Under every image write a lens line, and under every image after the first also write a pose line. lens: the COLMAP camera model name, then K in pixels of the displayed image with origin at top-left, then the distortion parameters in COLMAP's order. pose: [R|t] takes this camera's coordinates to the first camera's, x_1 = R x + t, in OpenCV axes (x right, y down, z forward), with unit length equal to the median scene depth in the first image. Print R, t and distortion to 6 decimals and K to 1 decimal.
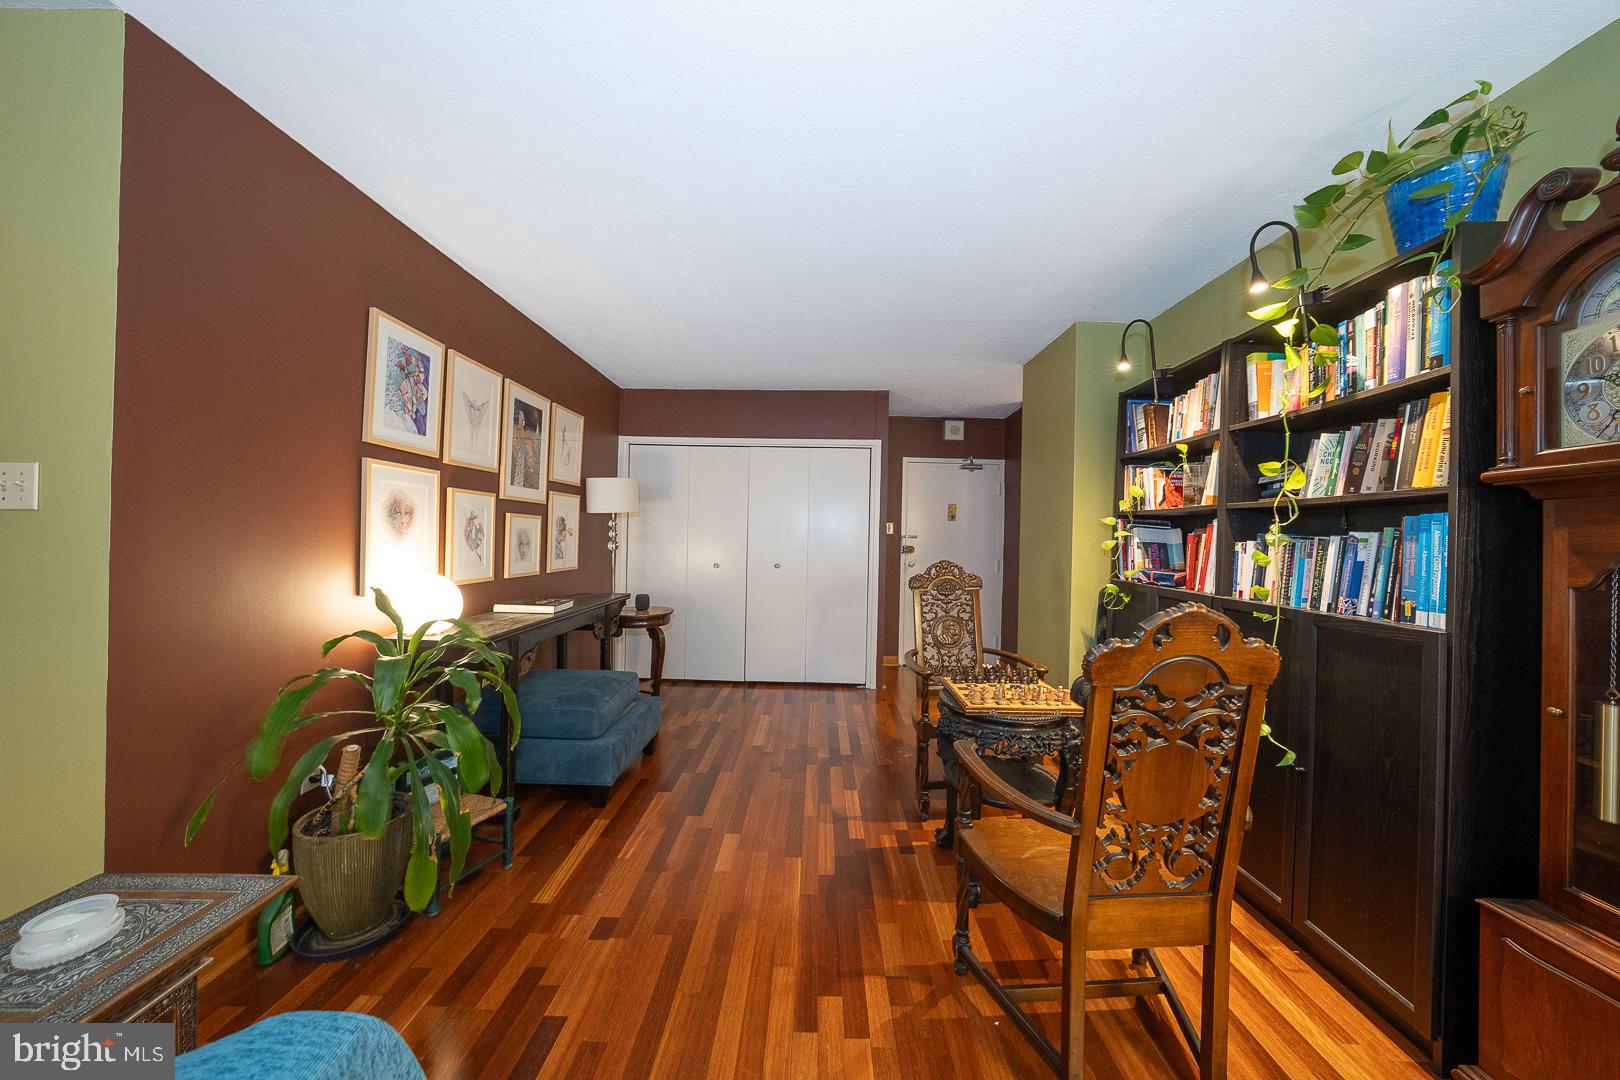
lens RADIAL K [[558.0, 0, 818.0], [0, 558.0, 536.5], [0, 0, 1]] dist [-0.017782, 0.000436]
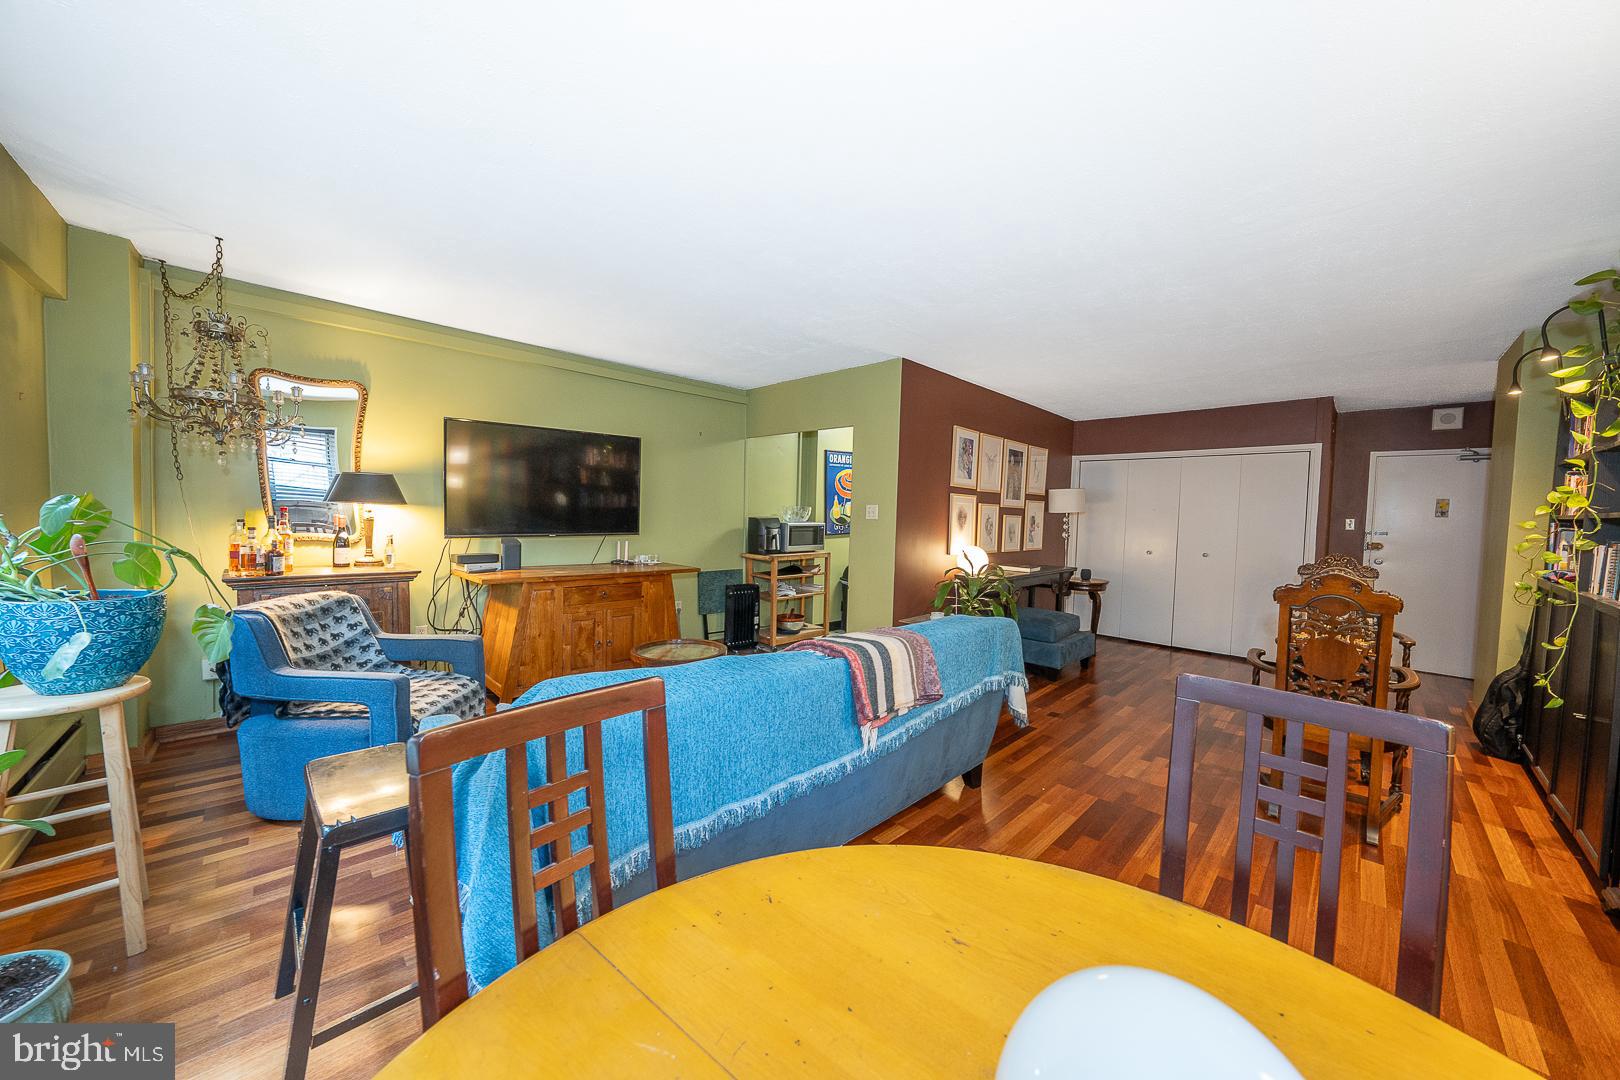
lens RADIAL K [[558.0, 0, 810.5], [0, 558.0, 537.6], [0, 0, 1]] dist [-0.017782, 0.000436]
pose [[0.703801, 0.029726, -0.709775, 0.213740], [-0.011845, 0.999476, 0.030113, -0.013310], [0.710298, -0.012786, 0.703785, -0.550679]]
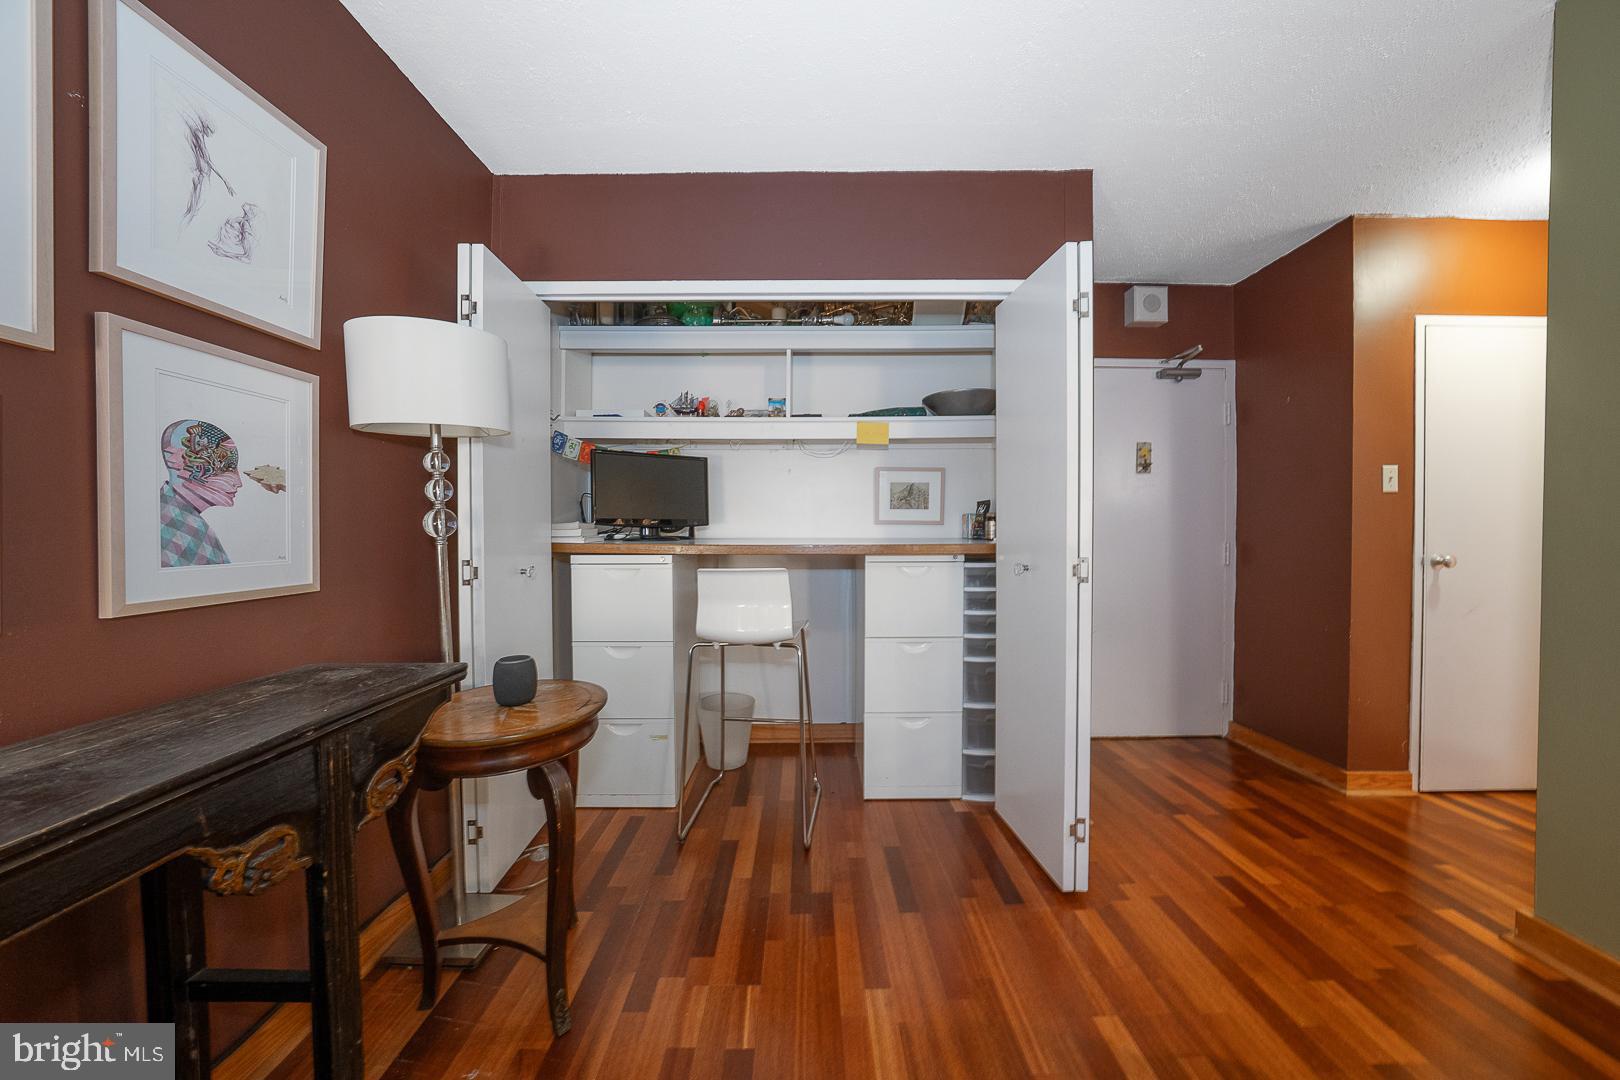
lens RADIAL K [[558.0, 0, 799.6], [0, 558.0, 530.1], [0, 0, 1]] dist [-0.017782, 0.000436]
pose [[0.999824, -0.015719, 0.010250, -0.146267], [0.015617, 0.999828, 0.010030, 0.023606], [-0.010406, -0.009868, 0.999897, 0.678289]]
